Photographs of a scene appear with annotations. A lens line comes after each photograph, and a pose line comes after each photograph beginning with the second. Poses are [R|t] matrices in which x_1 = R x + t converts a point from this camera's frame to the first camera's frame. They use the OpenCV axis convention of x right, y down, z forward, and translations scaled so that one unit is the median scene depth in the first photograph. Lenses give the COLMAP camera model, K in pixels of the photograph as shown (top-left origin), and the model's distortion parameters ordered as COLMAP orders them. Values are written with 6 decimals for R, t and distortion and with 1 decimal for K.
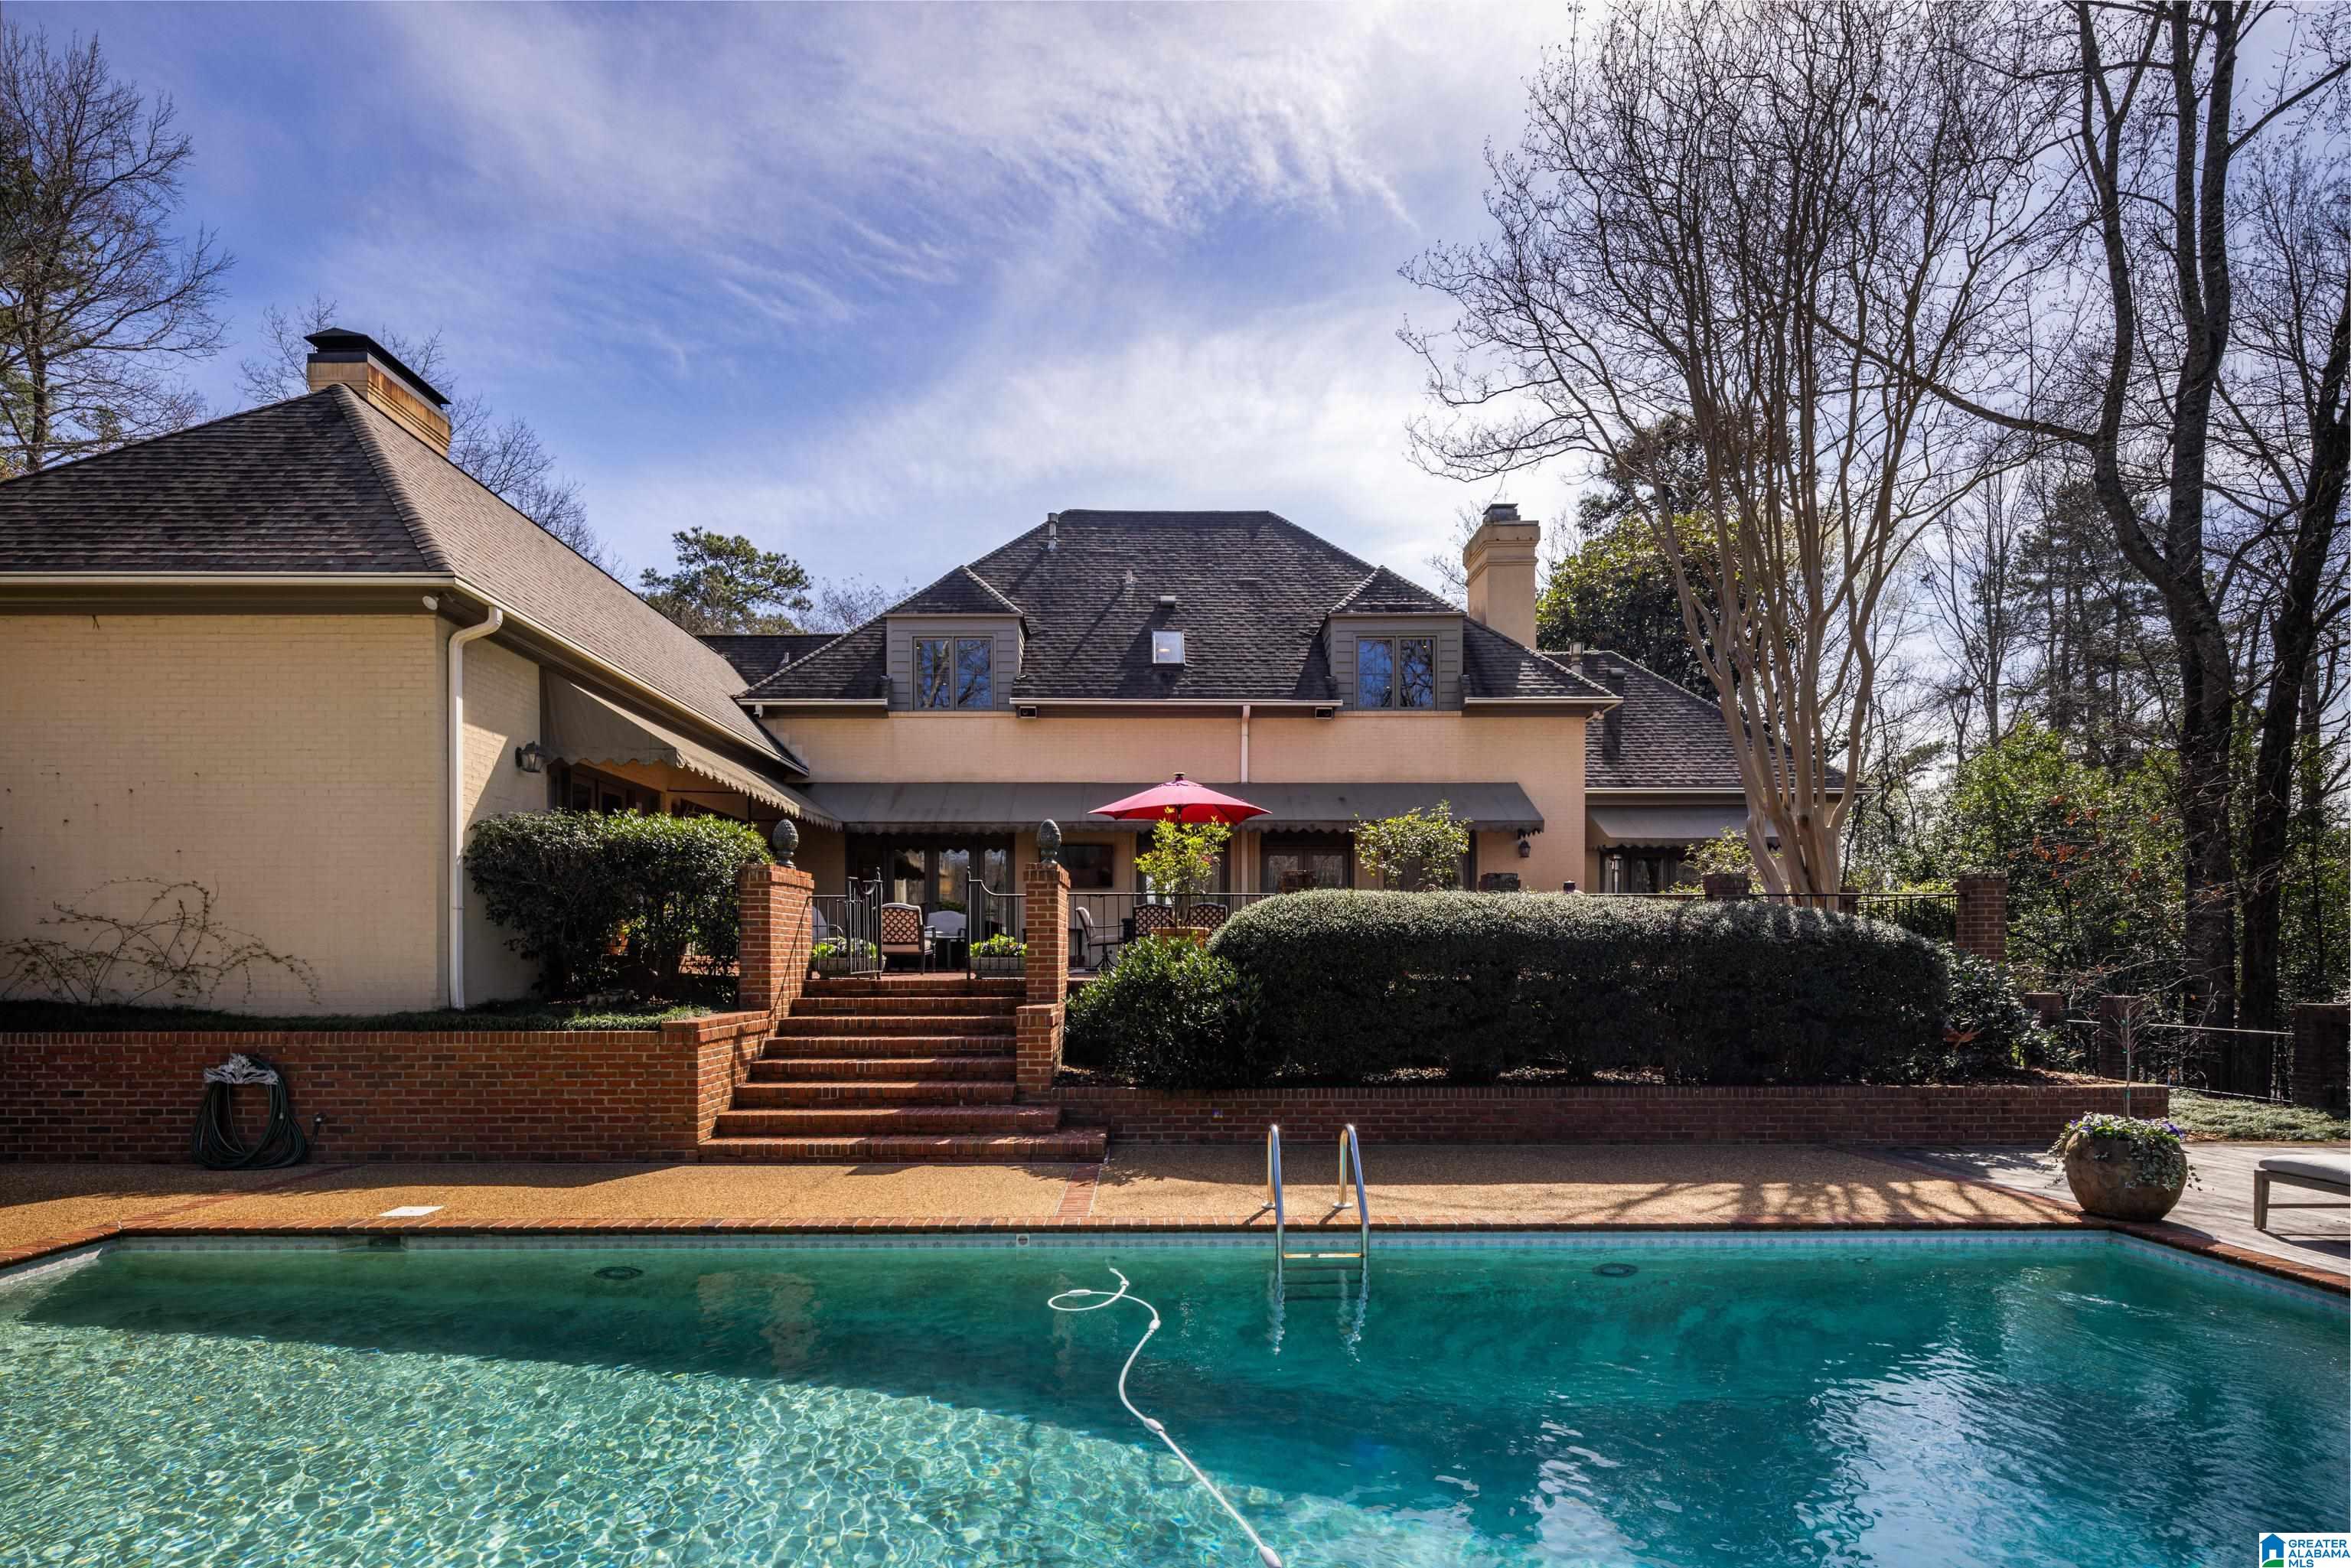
lens RADIAL K [[1145.9, 0, 1167.9], [0, 1145.9, 955.1], [0, 0, 1]] dist [0.001258, 0.000154]
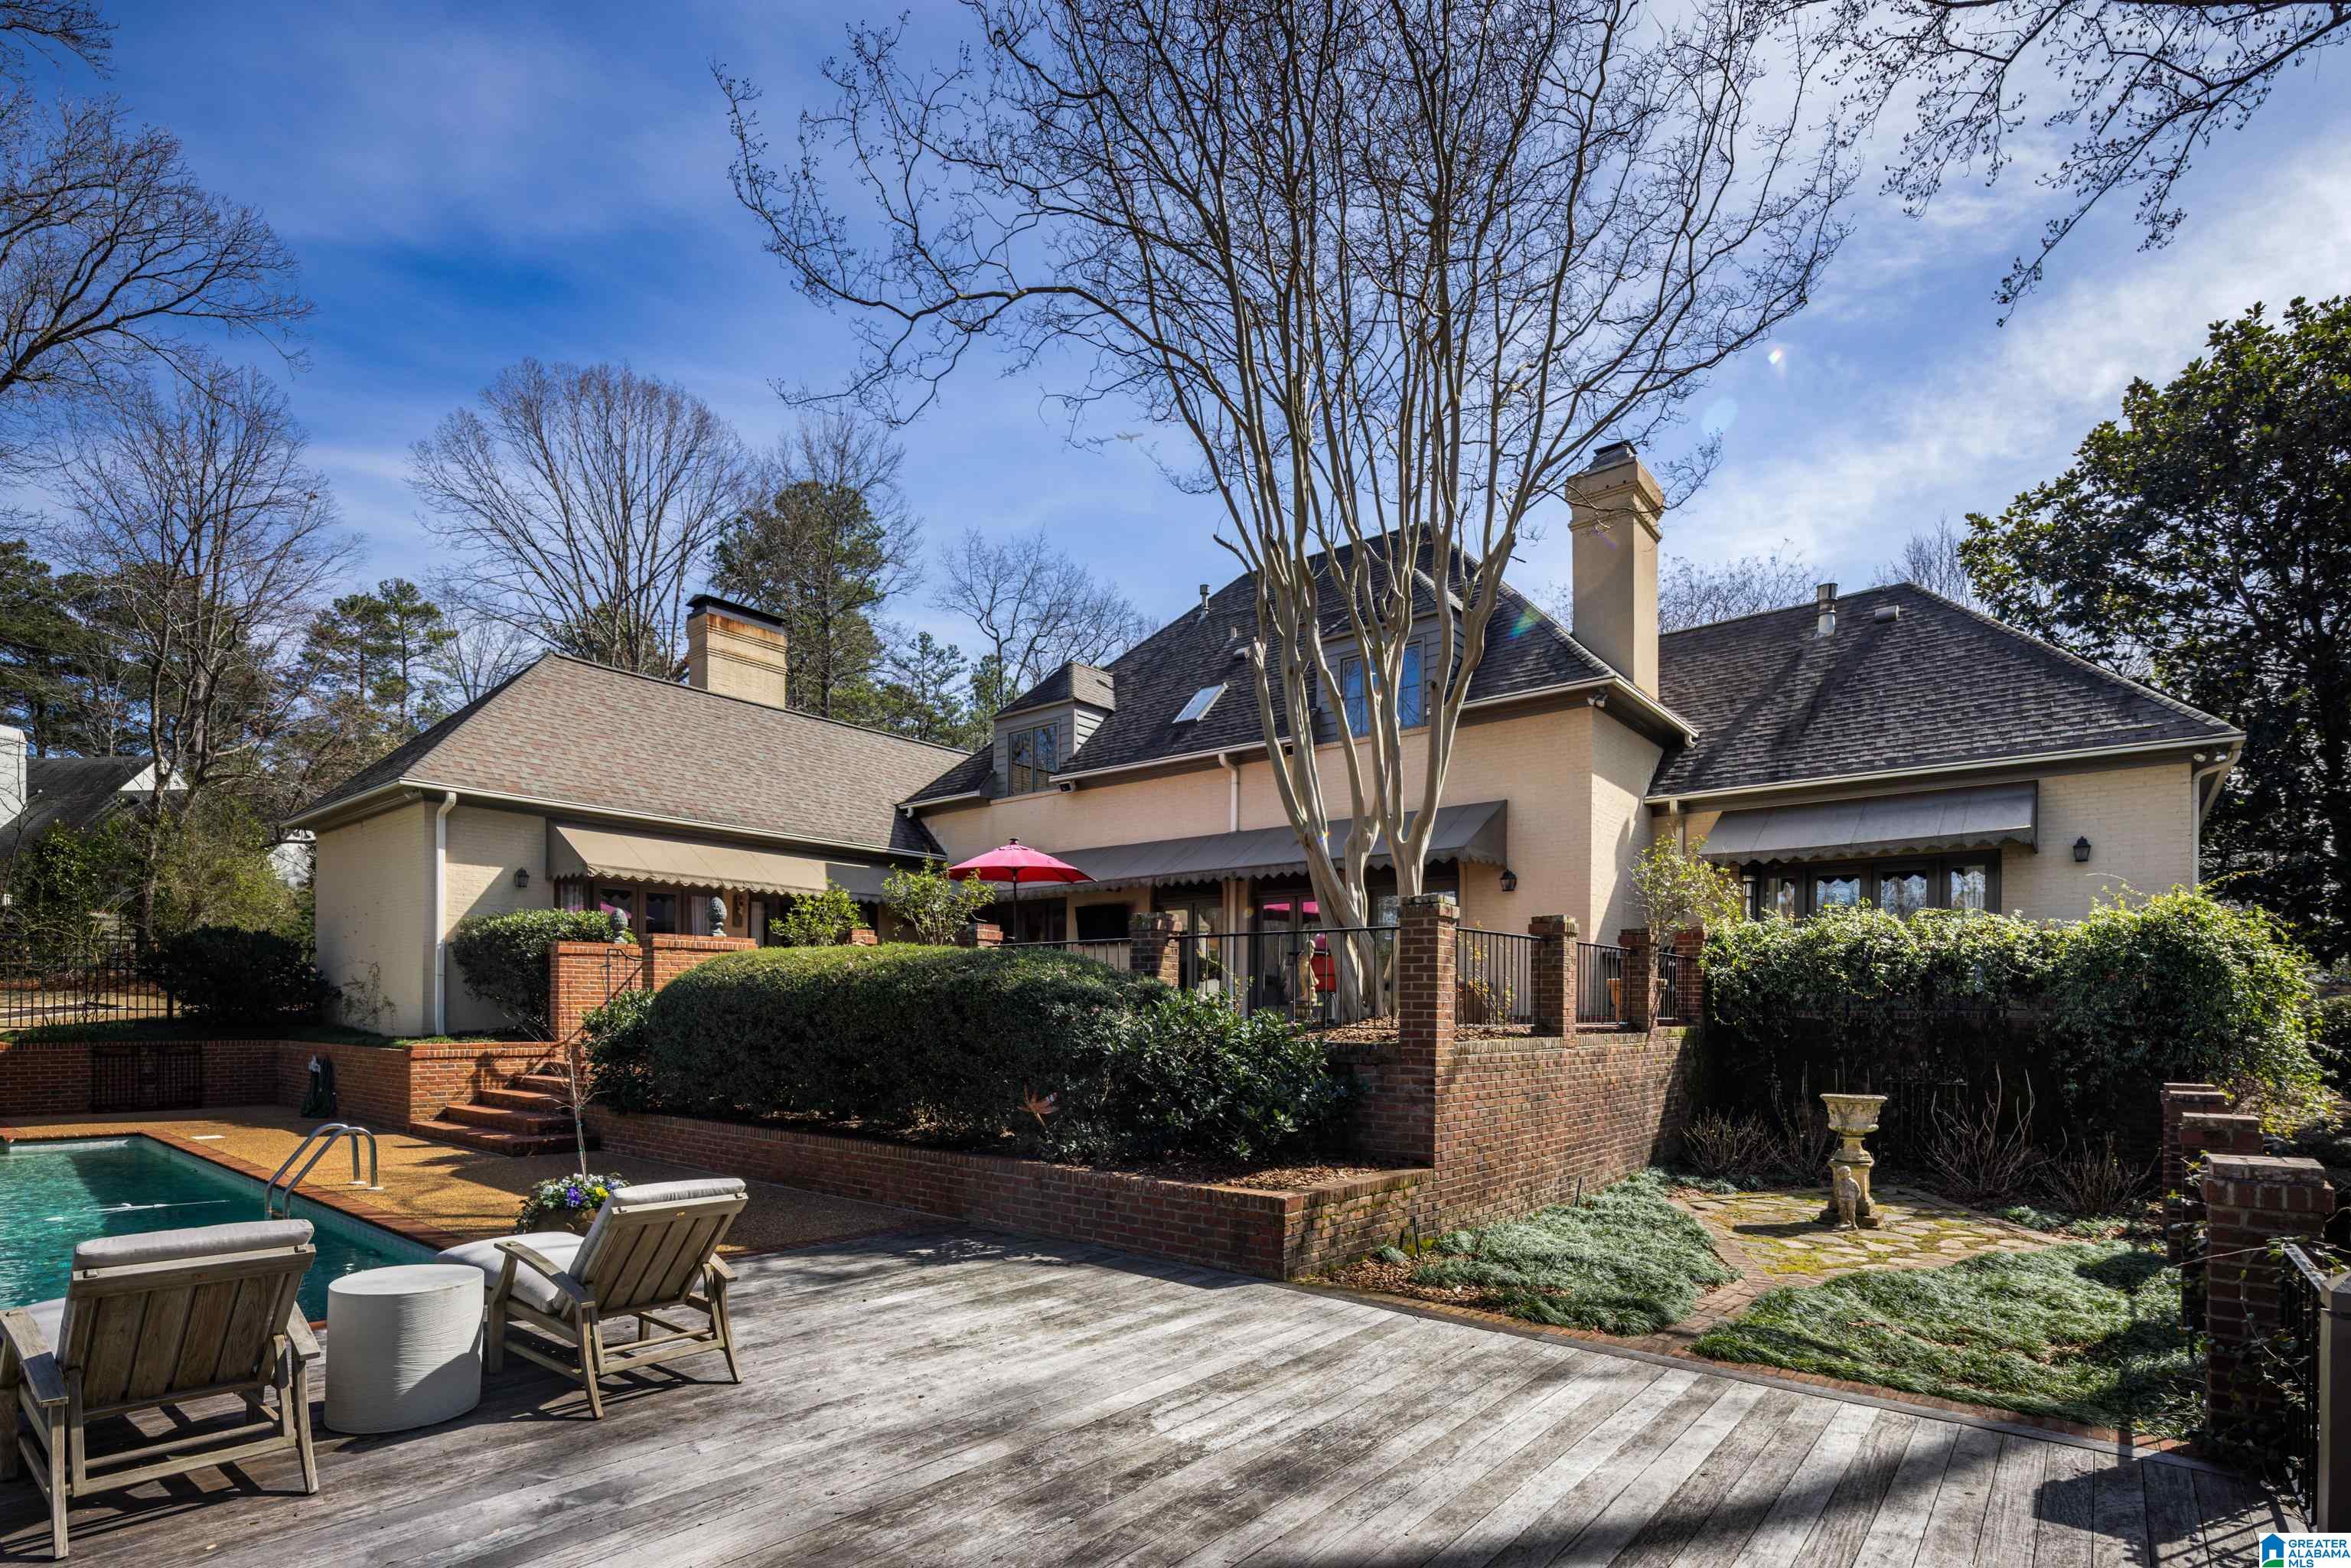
lens RADIAL K [[1134.5, 0, 1177.9], [0, 1134.5, 1010.5], [0, 0, 1]] dist [0.000721, 0.000069]
pose [[0.768373, 0.006181, -0.639973, 0.769435], [-0.004618, 0.999981, 0.004113, -0.000871], [0.639986, -0.000205, 0.768387, 0.260454]]
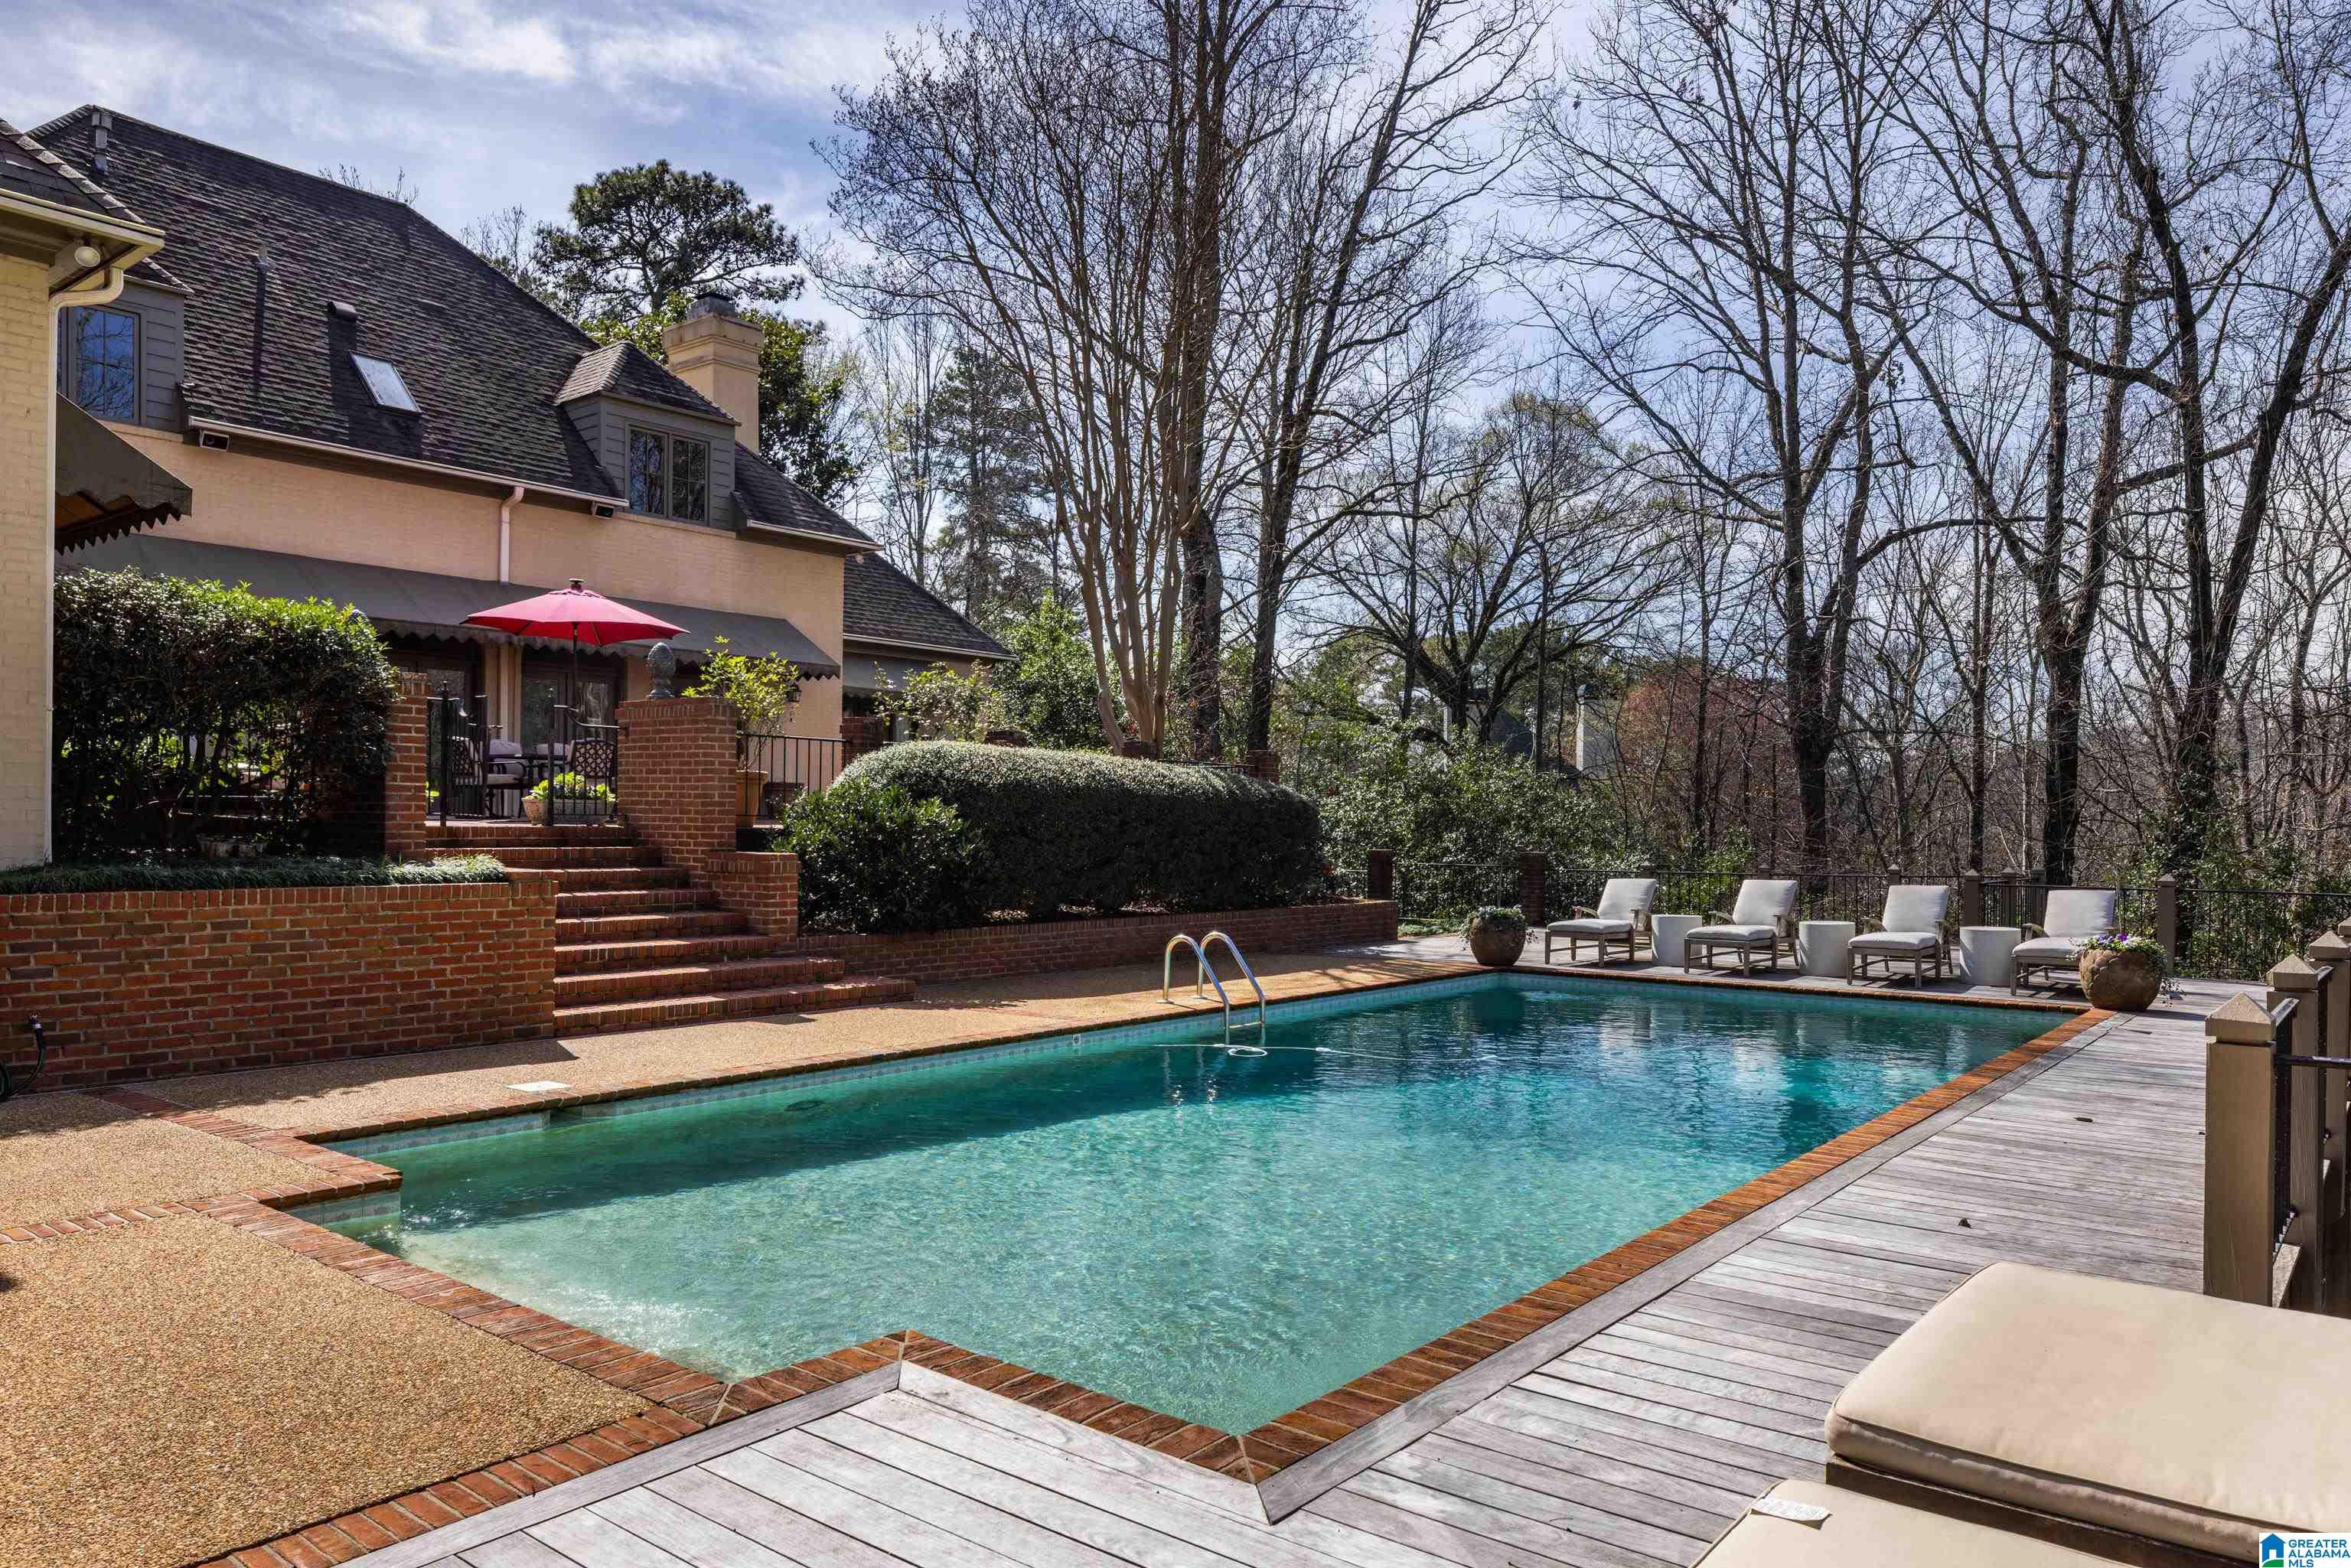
lens RADIAL K [[1563.9, 0, 1173.9], [0, 1563.9, 820.2], [0, 0, 1]] dist [-0.005370, 0.002057]
pose [[0.632628, 0.009518, 0.774398, -0.554735], [-0.013790, 0.999904, -0.001024, 0.008857], [-0.774333, -0.010031, 0.632699, -0.042598]]
